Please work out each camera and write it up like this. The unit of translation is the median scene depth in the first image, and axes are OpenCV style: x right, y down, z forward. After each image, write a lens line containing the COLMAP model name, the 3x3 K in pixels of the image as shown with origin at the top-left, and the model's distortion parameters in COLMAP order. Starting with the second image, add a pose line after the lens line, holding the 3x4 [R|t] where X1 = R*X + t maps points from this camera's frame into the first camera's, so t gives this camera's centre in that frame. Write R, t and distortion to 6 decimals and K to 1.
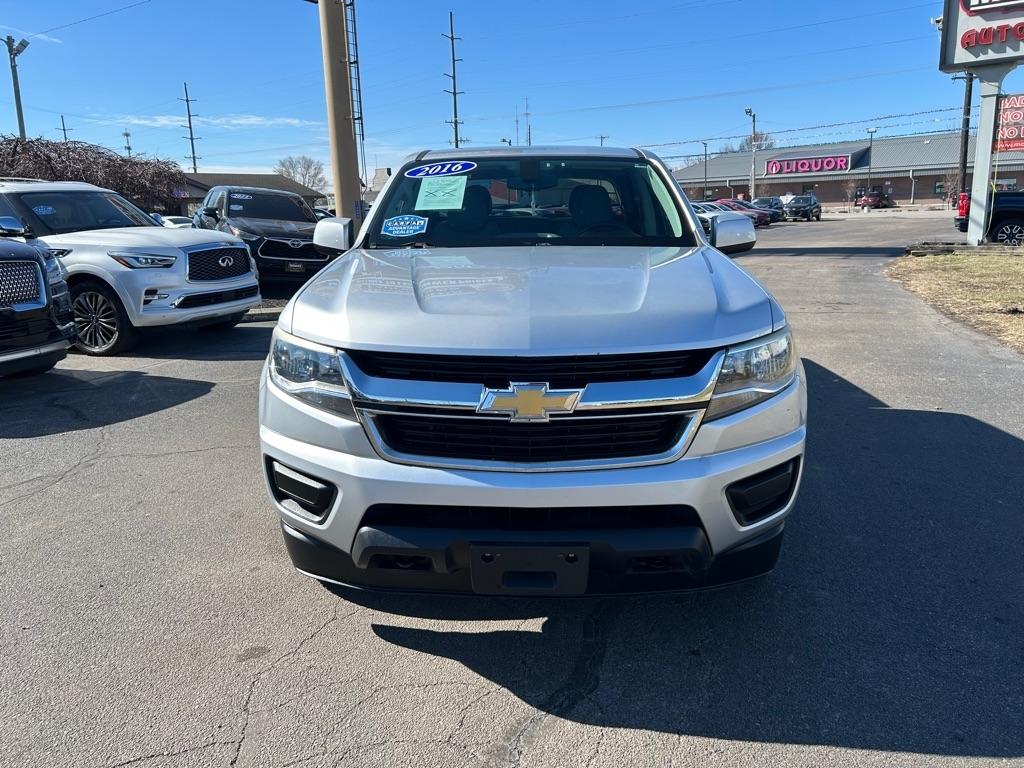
lens RADIAL K [[780.7, 0, 516.2], [0, 780.7, 377.2], [0, 0, 1]] dist [0.018901, -0.011621]
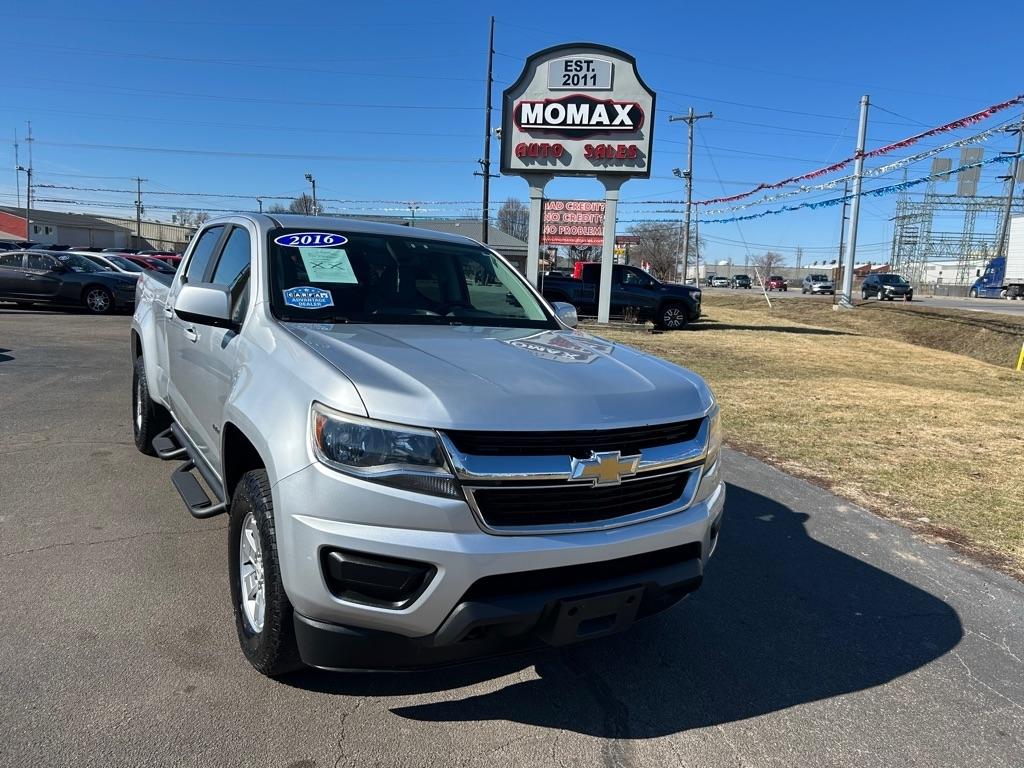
lens RADIAL K [[793.2, 0, 512.0], [0, 793.2, 384.0], [0, 0, 1]] dist [0.022945, -0.003299]
pose [[0.828739, -0.008593, 0.559570, -0.150429], [0.044657, 0.997709, -0.050816, -0.008037], [-0.557851, 0.067101, 0.827224, 0.016250]]
